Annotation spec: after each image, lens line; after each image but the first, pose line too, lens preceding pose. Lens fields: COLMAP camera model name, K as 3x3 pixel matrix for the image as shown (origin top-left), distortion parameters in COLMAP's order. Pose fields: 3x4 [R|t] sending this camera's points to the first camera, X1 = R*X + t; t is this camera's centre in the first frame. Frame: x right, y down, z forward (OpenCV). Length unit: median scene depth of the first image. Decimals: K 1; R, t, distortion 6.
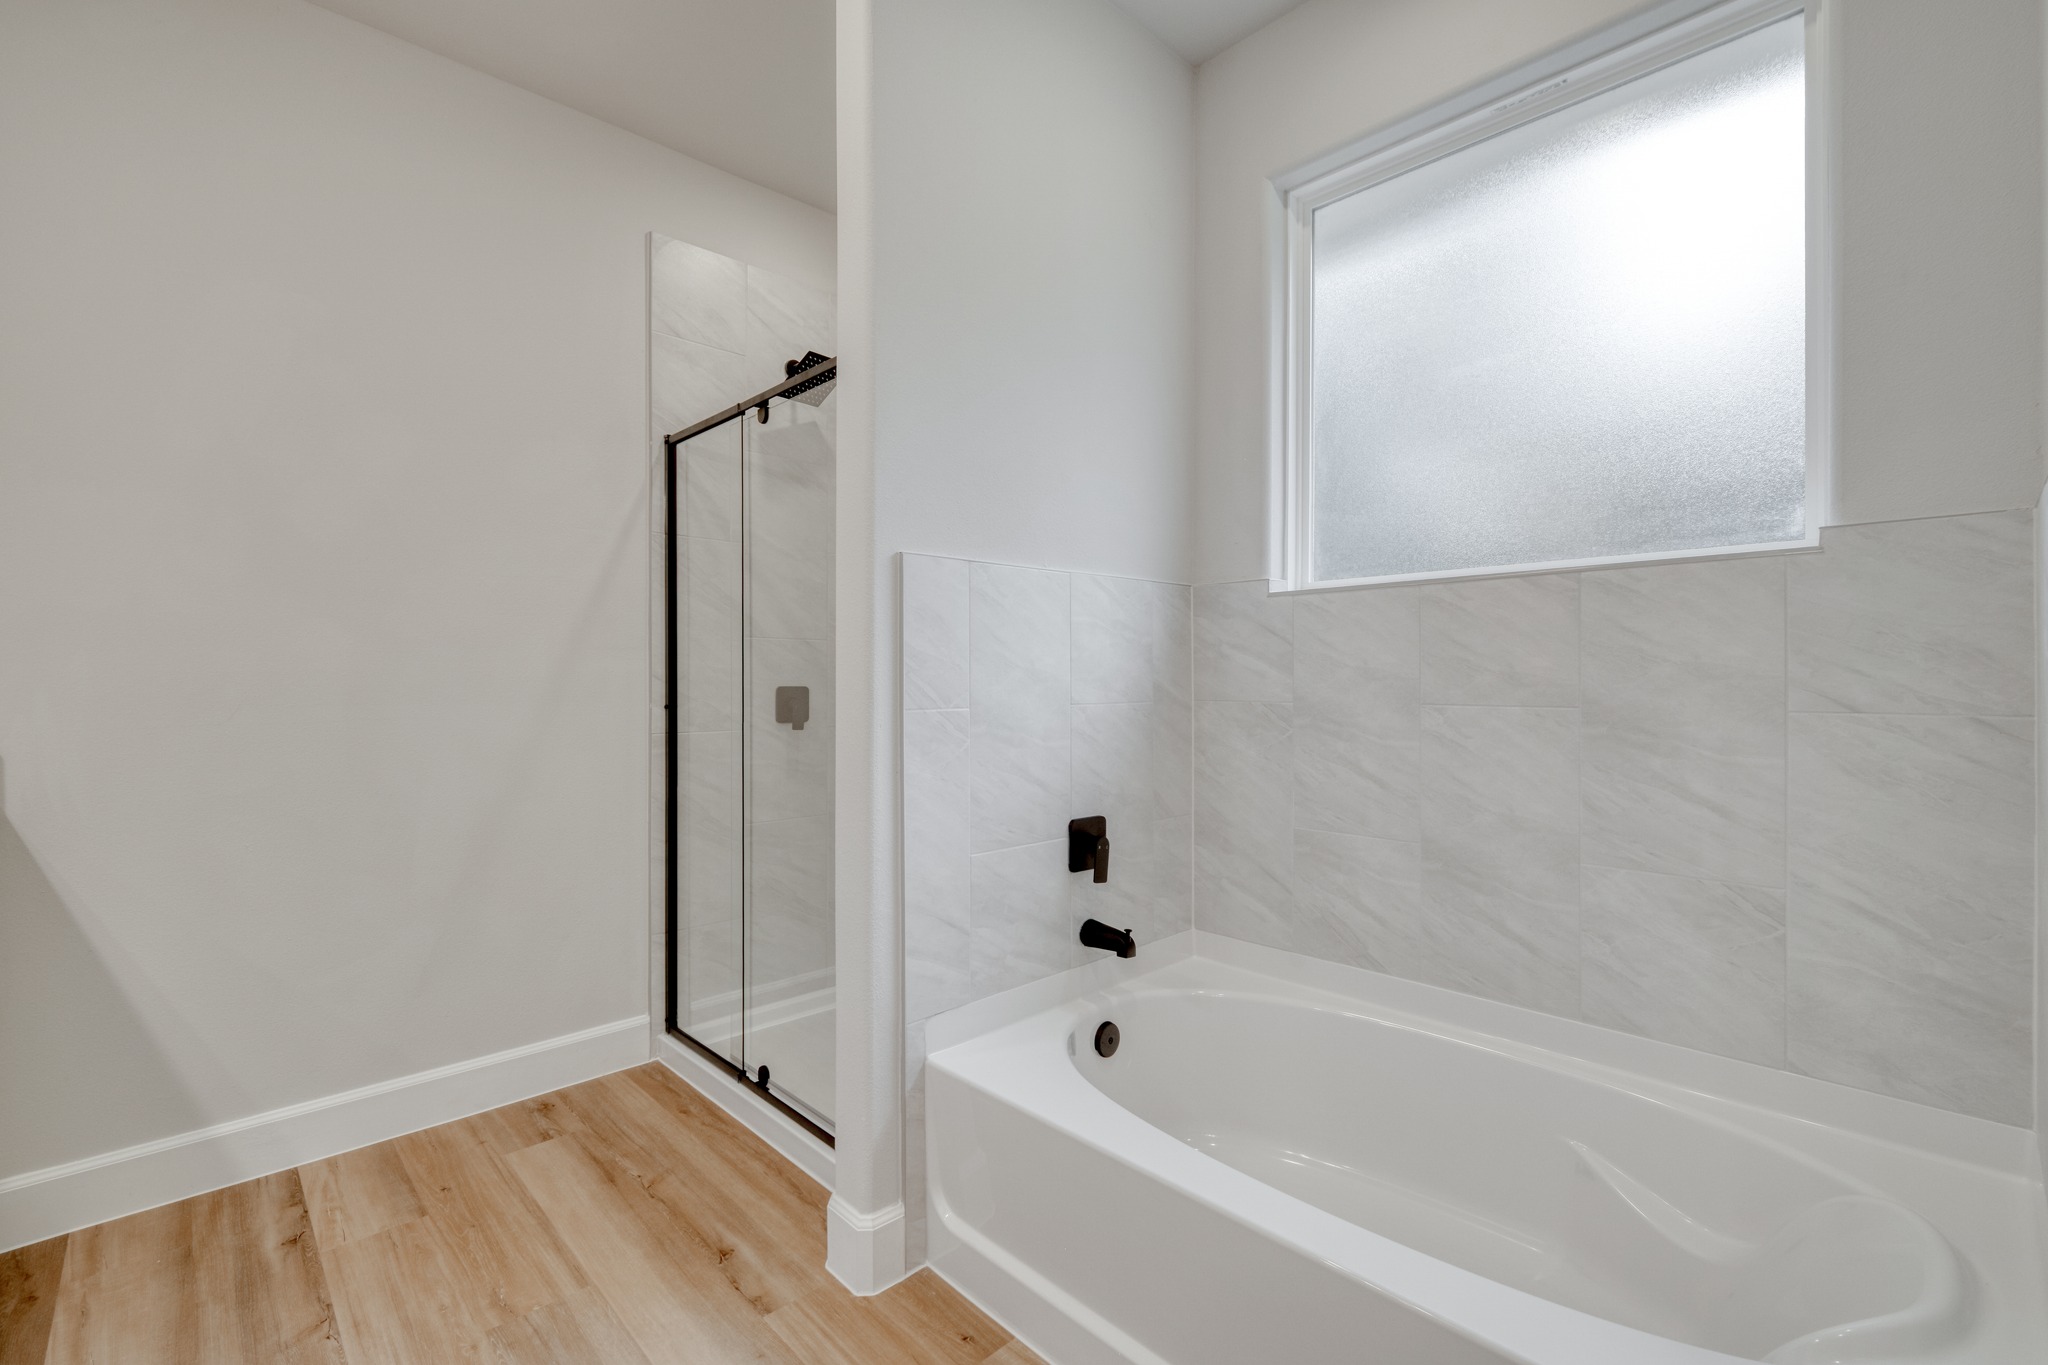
lens RADIAL K [[889.9, 0, 1018.5], [0, 889.9, 664.0], [0, 0, 1]] dist [-0.002583, -0.001511]
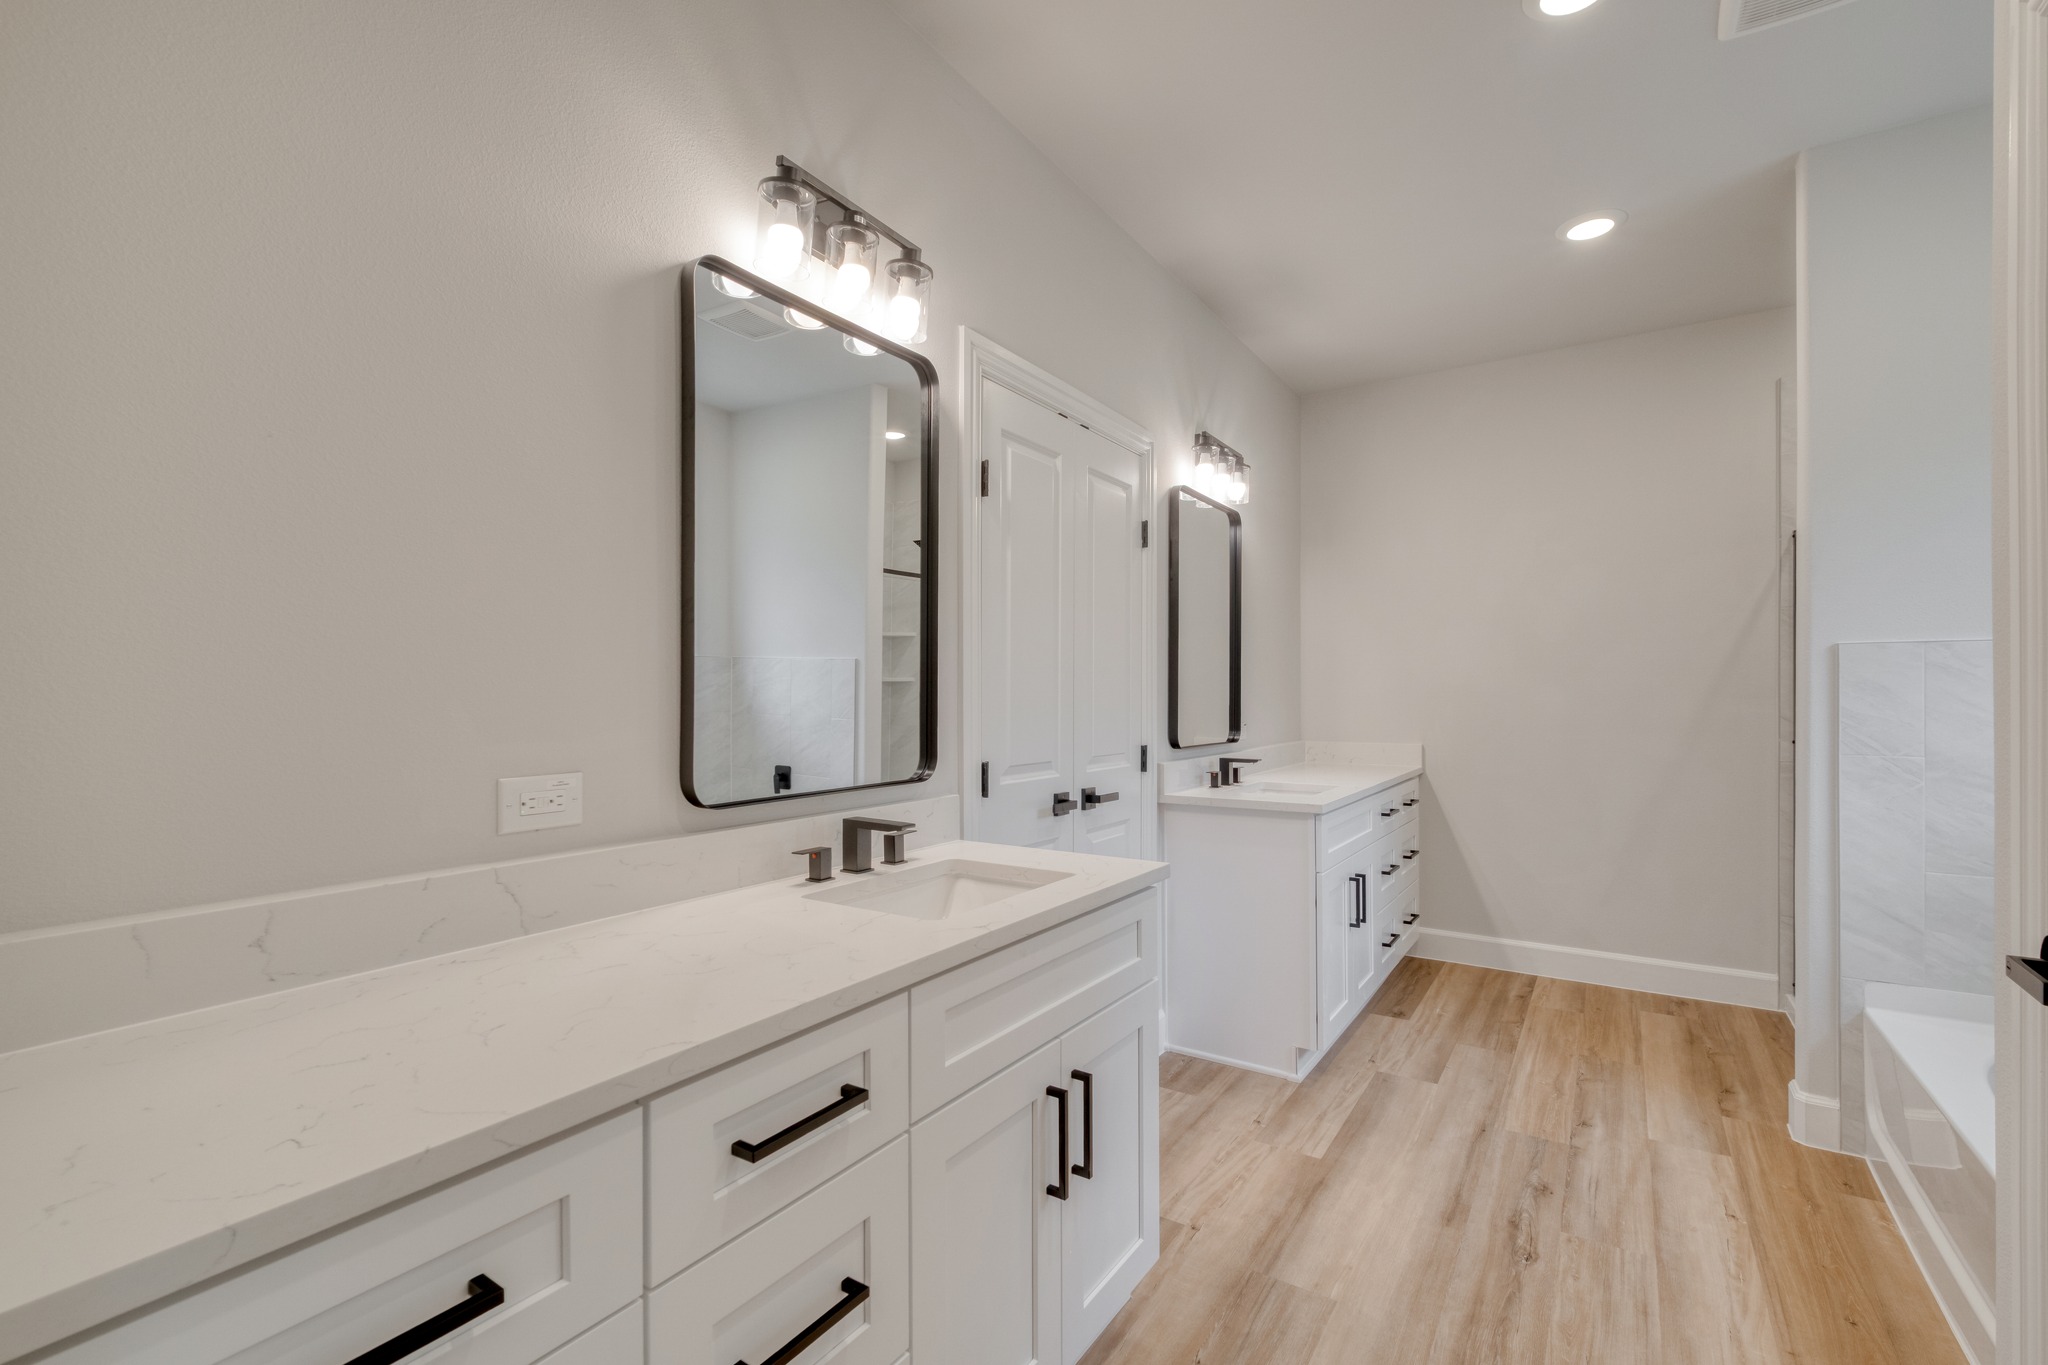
lens RADIAL K [[889.9, 0, 1017.5], [0, 889.9, 685.4], [0, 0, 1]] dist [-0.002583, -0.001511]
pose [[0.209548, -0.008752, -0.977759, 0.942750], [0.016485, 0.999849, -0.005417, -0.069409], [0.977659, -0.014983, 0.209661, -0.548257]]
